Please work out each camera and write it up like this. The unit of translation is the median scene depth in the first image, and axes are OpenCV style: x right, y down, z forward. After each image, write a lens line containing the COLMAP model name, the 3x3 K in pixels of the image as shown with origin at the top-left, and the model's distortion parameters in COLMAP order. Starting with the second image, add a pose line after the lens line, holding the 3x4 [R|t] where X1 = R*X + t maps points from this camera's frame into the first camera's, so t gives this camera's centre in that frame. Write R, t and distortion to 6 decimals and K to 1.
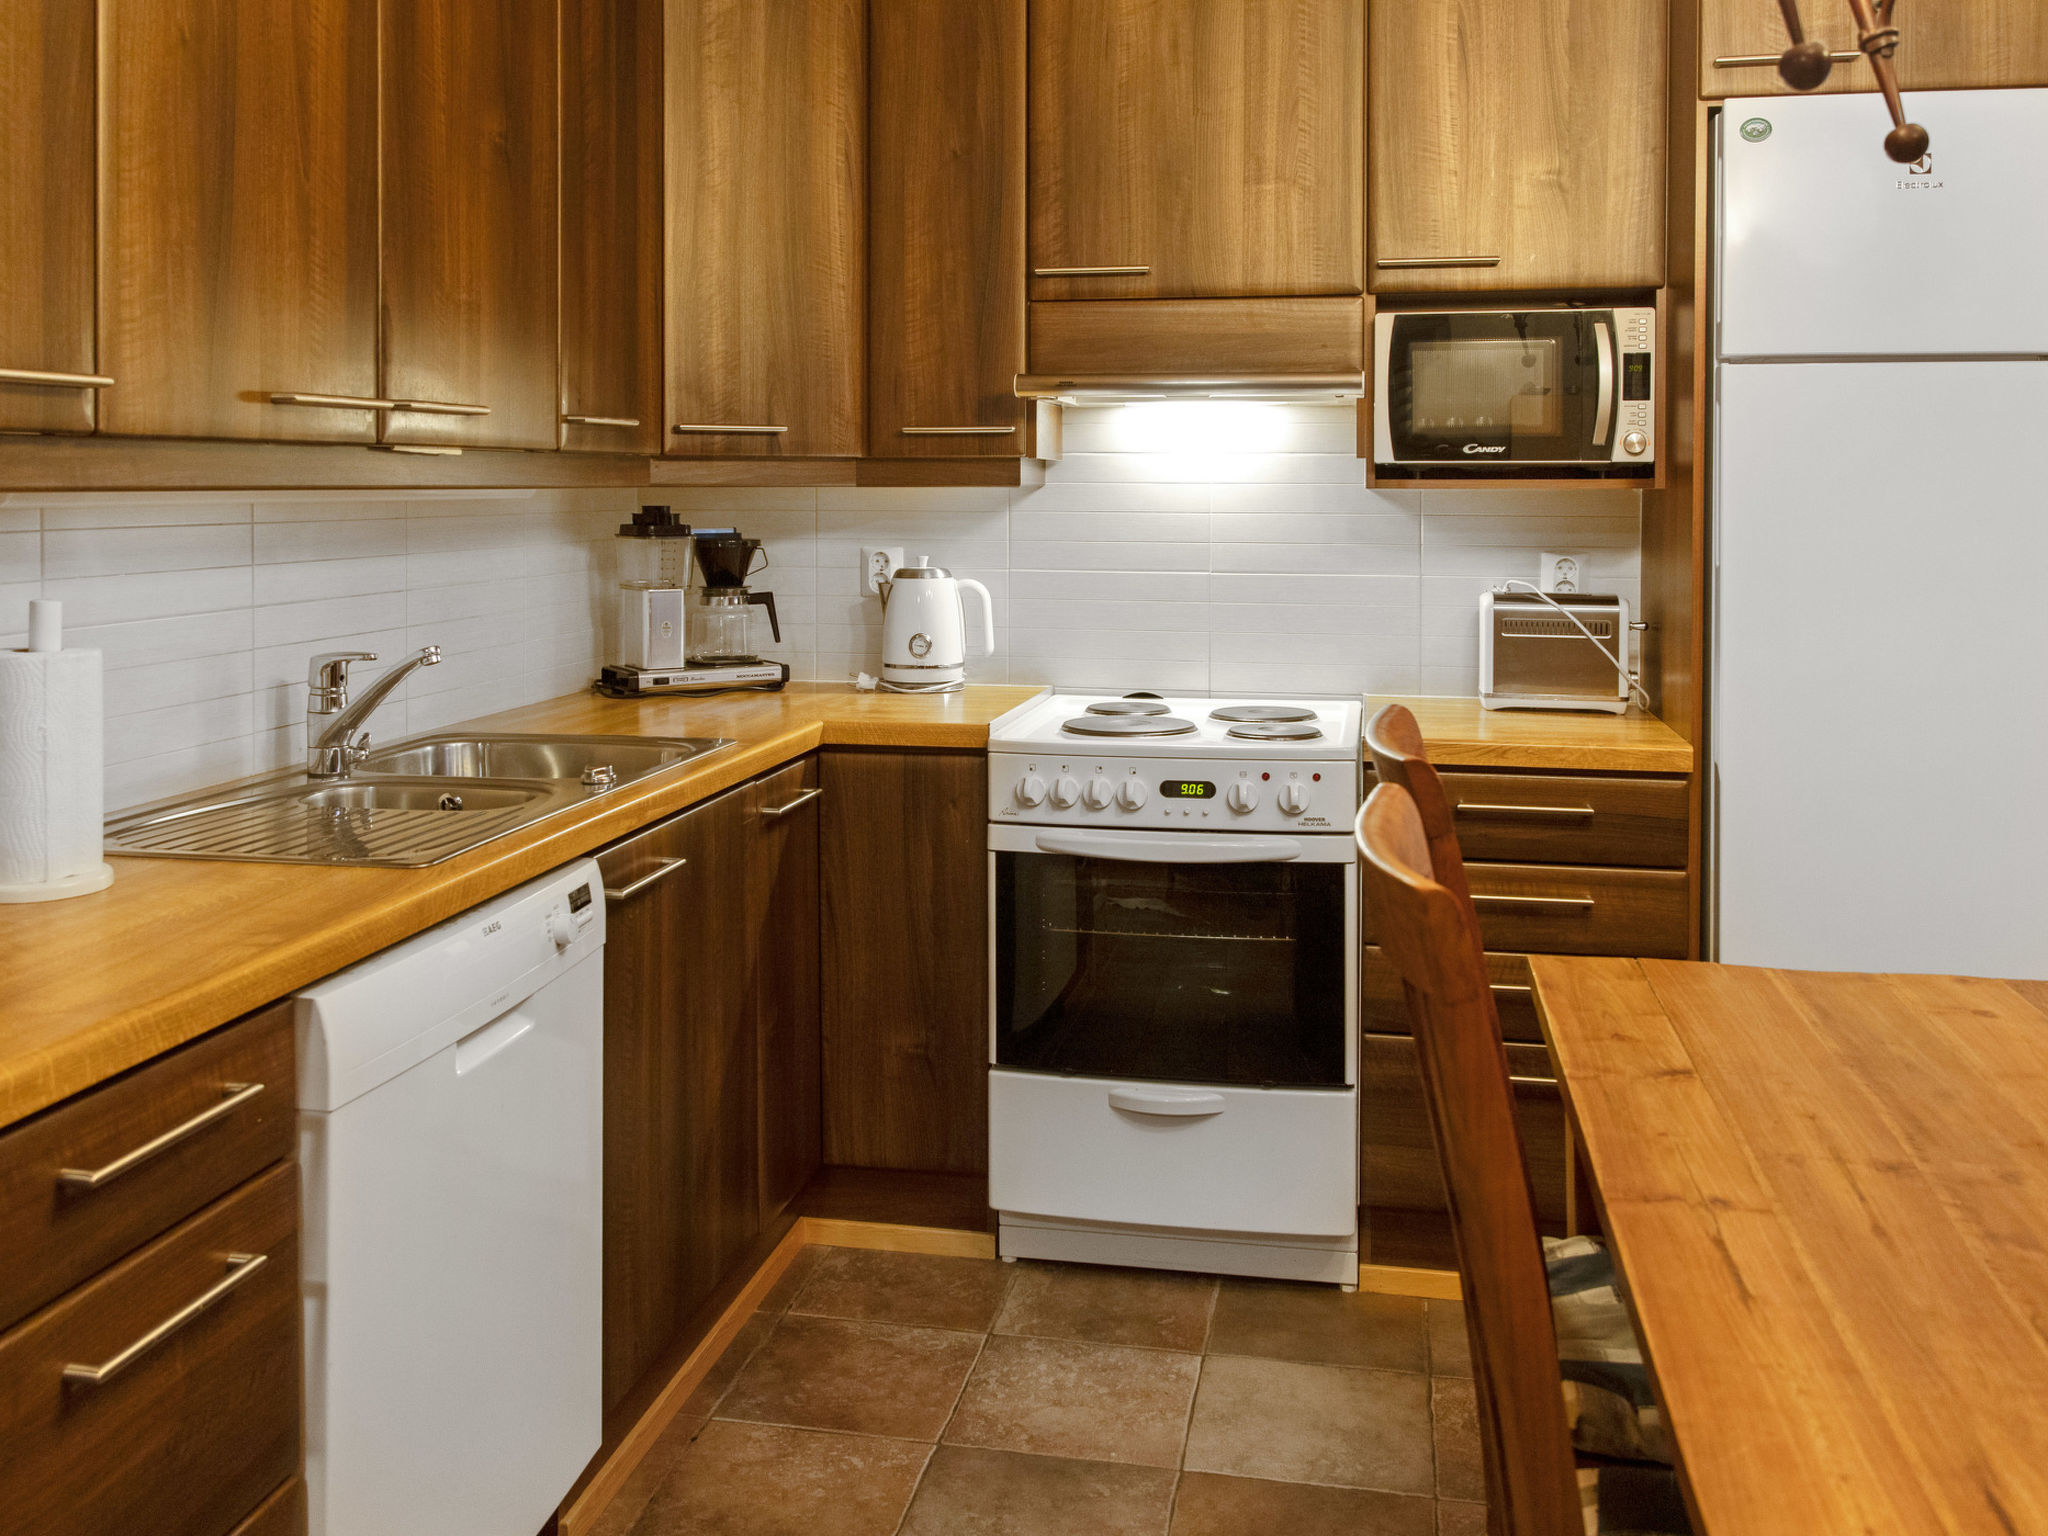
lens RADIAL K [[1839.4, 0, 1007.4], [0, 1839.4, 523.9], [0, 0, 1]] dist [0.005849, -0.015030]
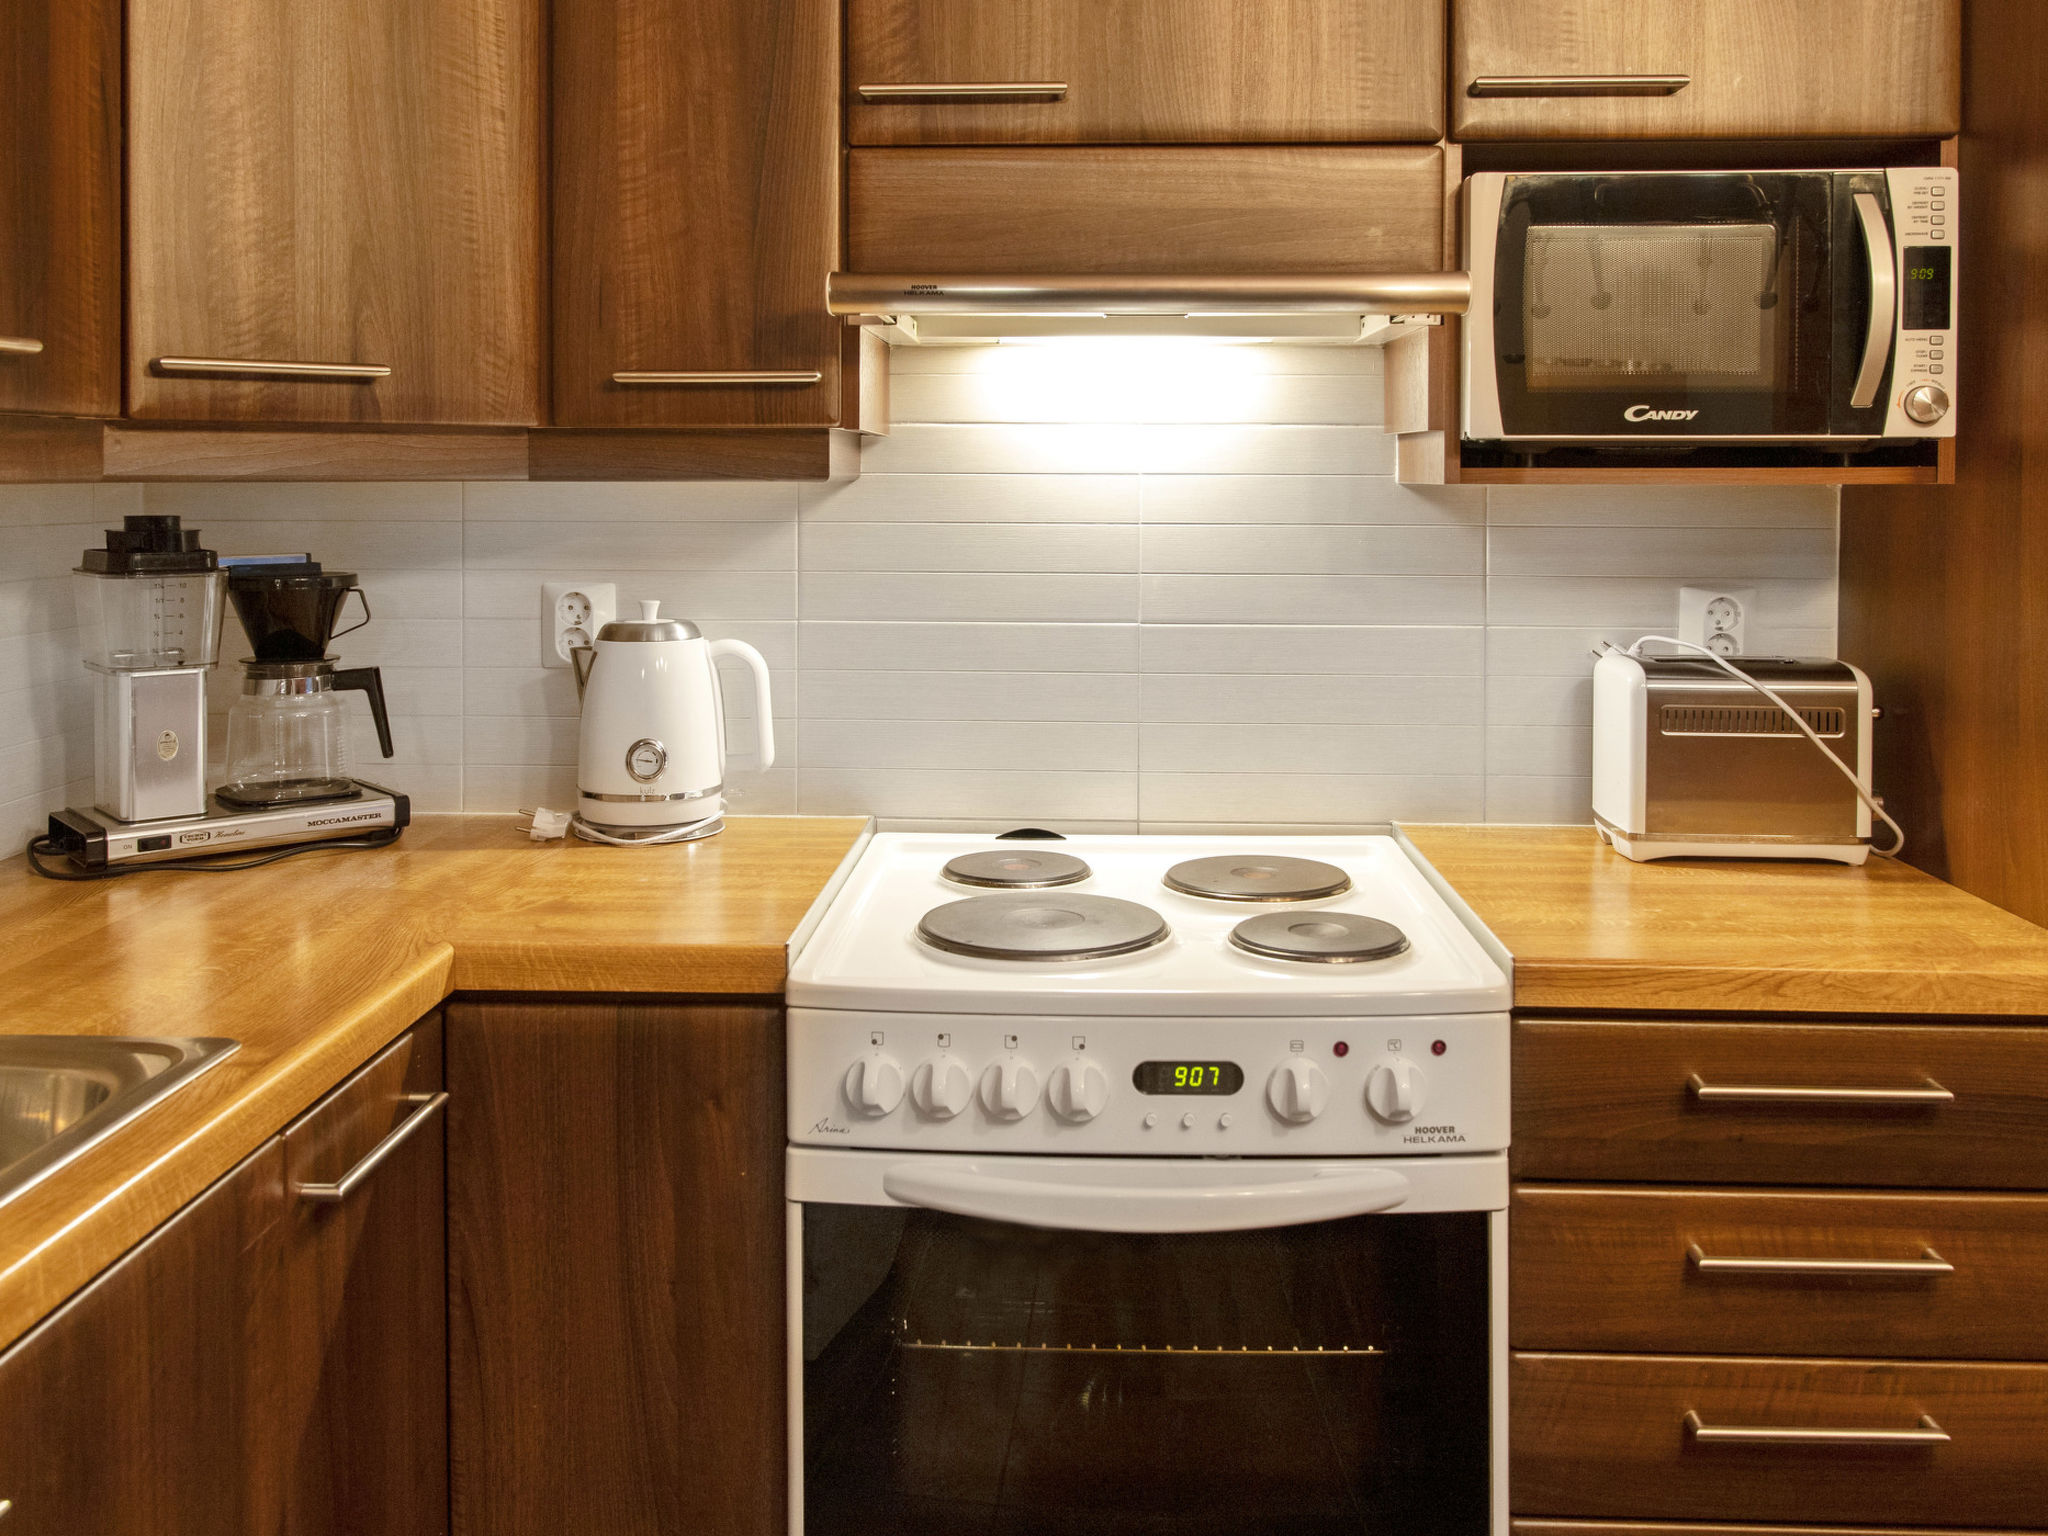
lens RADIAL K [[1839.4, 0, 1005.8], [0, 1839.4, 492.0], [0, 0, 1]] dist [0.005849, -0.015030]
pose [[0.988309, -0.001601, 0.152457, -0.026885], [0.003302, 0.999935, -0.010905, -0.011171], [-0.152430, 0.011280, 0.988250, 0.469535]]
